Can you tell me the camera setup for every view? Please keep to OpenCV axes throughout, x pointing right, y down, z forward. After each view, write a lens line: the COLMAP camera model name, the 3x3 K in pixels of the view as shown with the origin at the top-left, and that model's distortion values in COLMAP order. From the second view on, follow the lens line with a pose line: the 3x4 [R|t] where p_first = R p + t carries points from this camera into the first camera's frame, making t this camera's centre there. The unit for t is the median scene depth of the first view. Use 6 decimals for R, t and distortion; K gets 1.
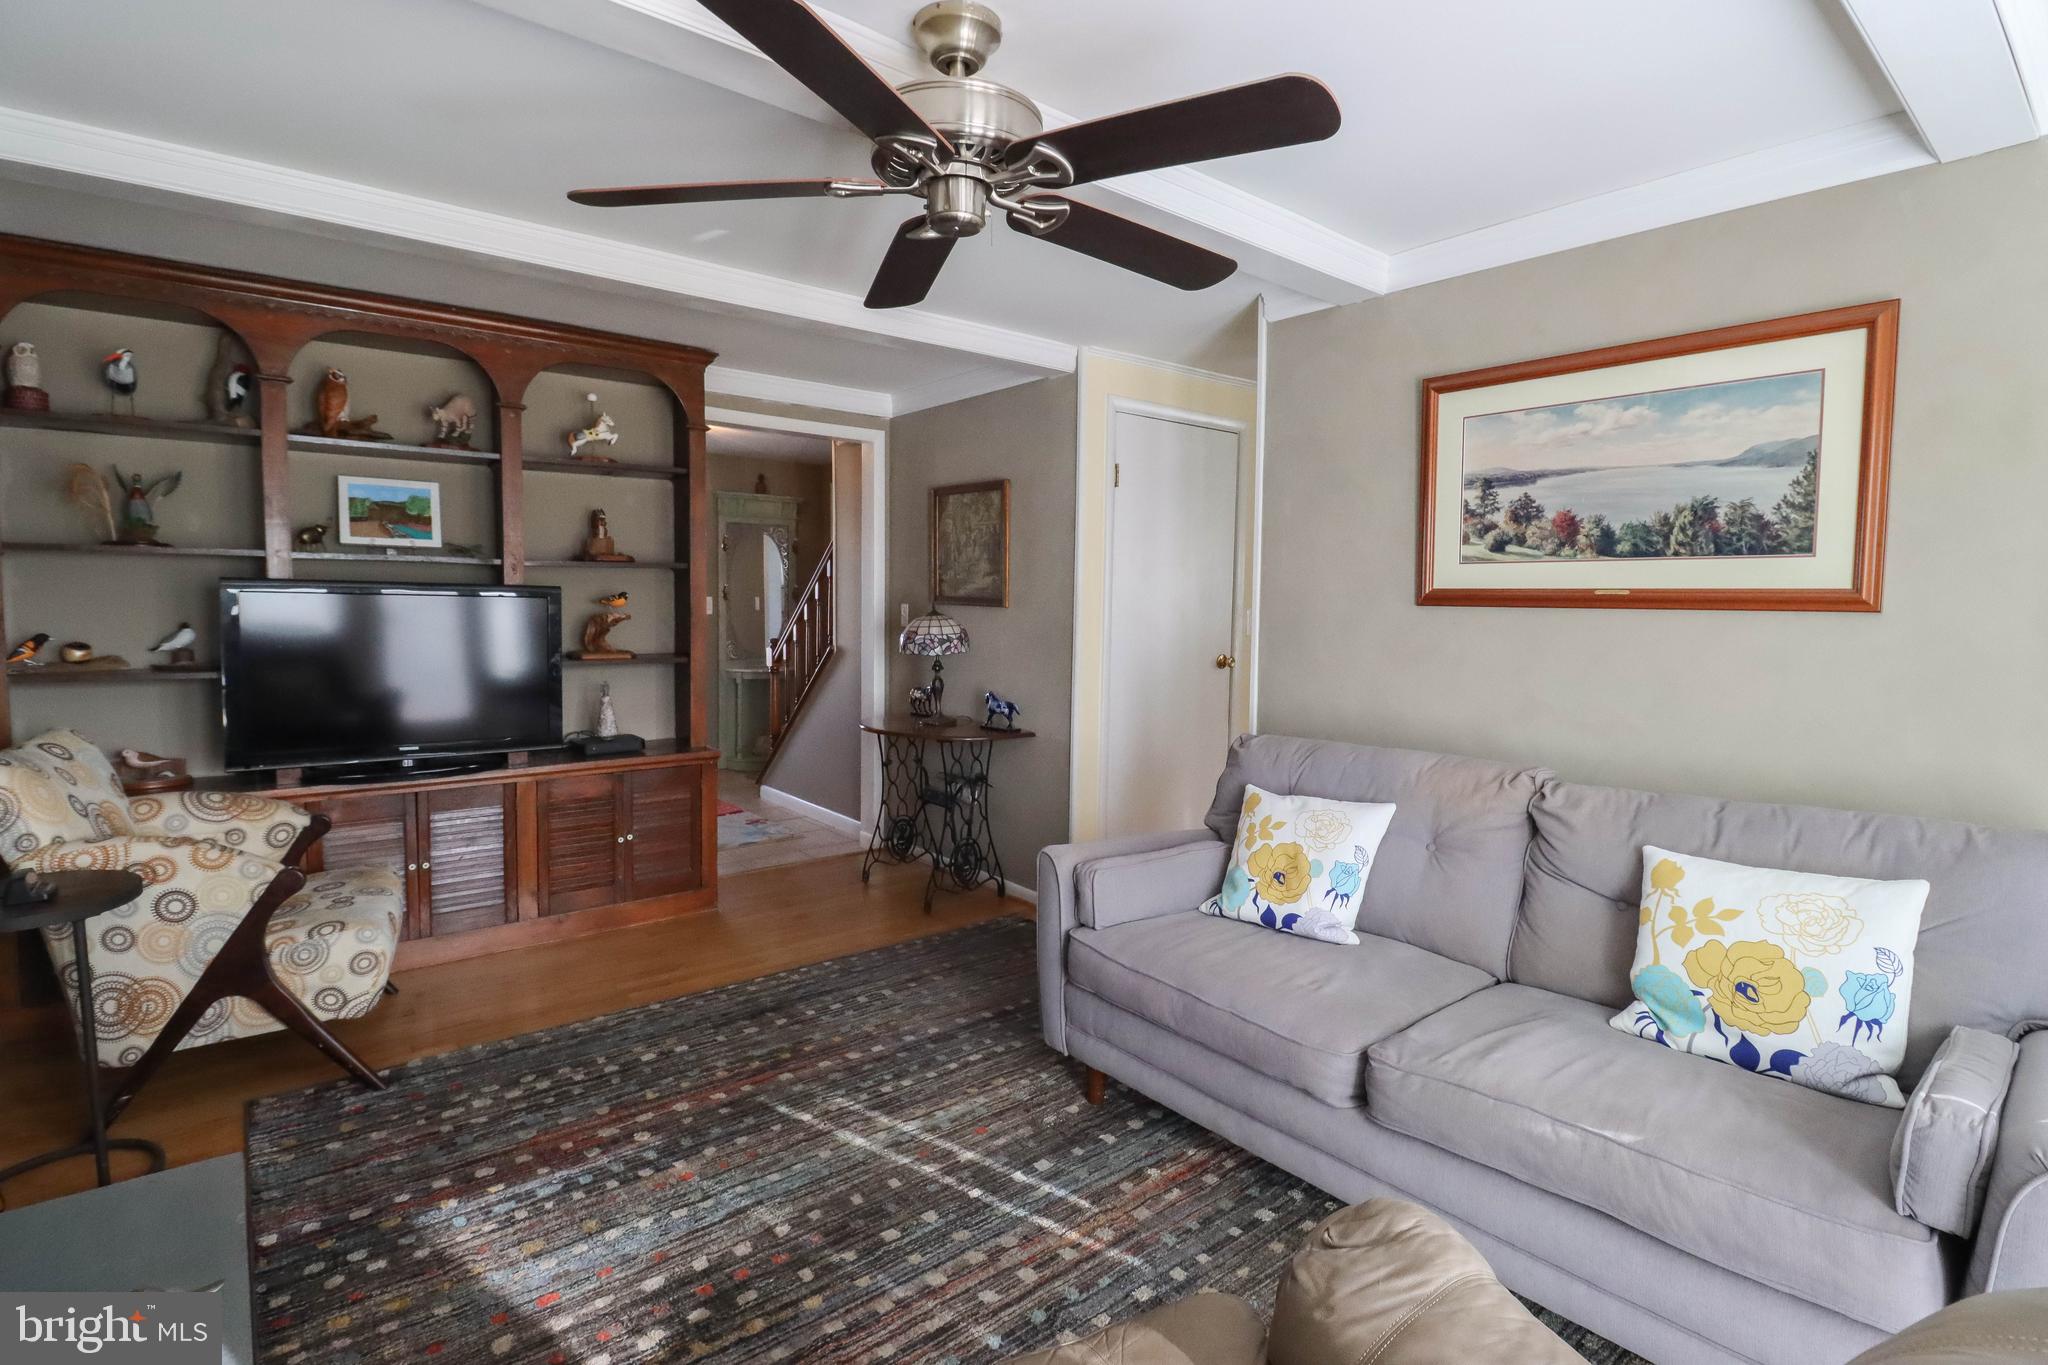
lens RADIAL K [[972.0, 0, 1017.1], [0, 972.0, 670.4], [0, 0, 1]] dist [0.003406, -0.009614]
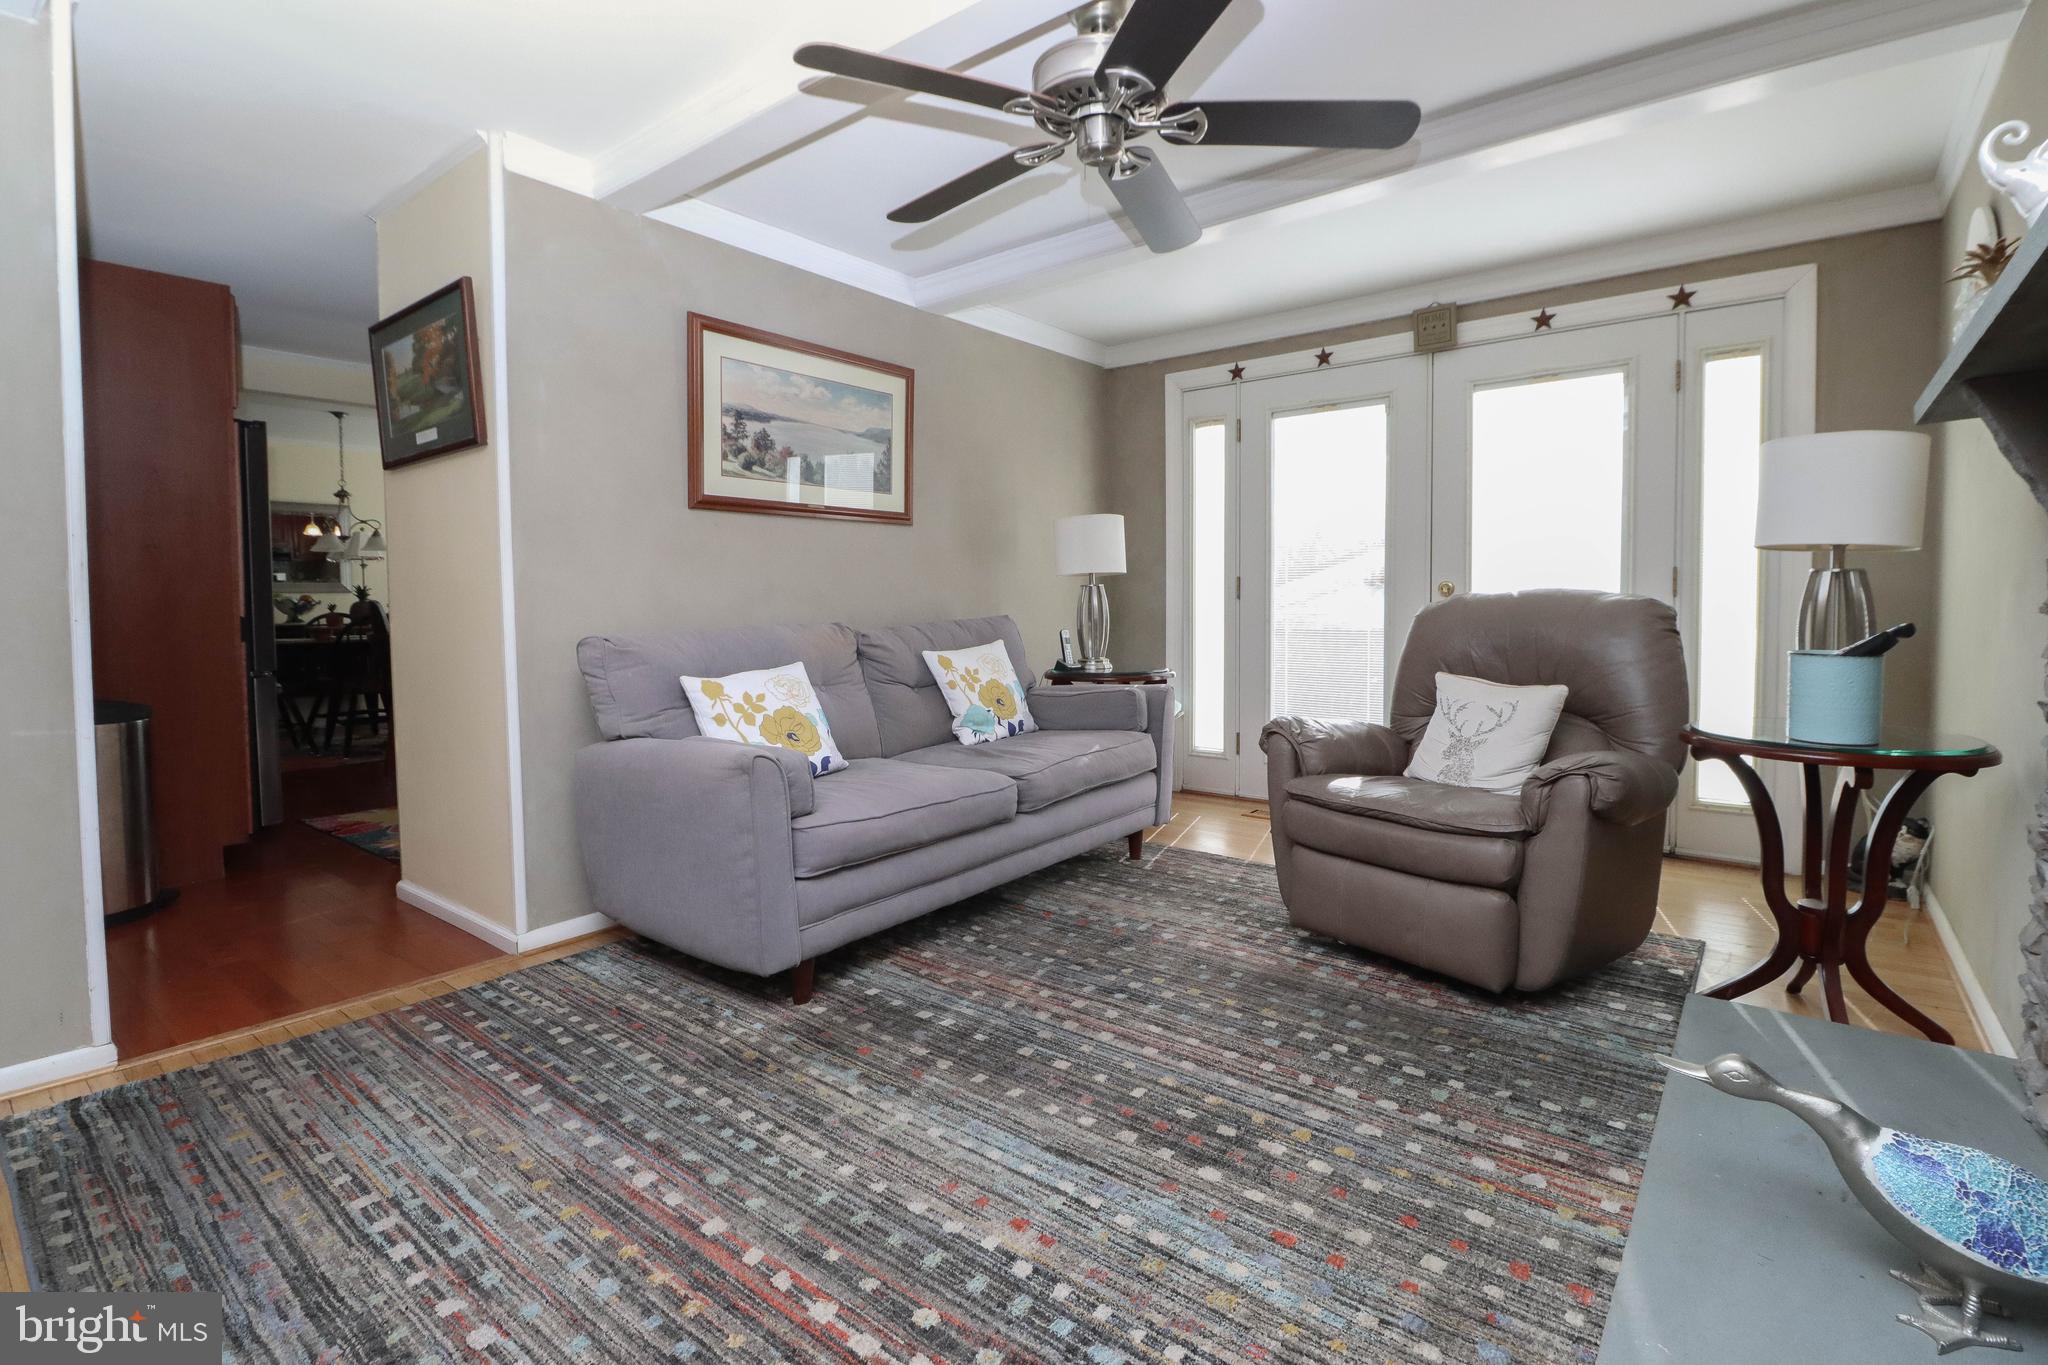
lens RADIAL K [[952.4, 0, 1037.0], [0, 952.4, 636.4], [0, 0, 1]] dist [0.002068, -0.011981]
pose [[-0.222281, -0.041956, 0.974079, -0.884577], [0.084167, 0.994518, 0.062043, 0.055307], [-0.971343, 0.095776, -0.217532, 0.980459]]
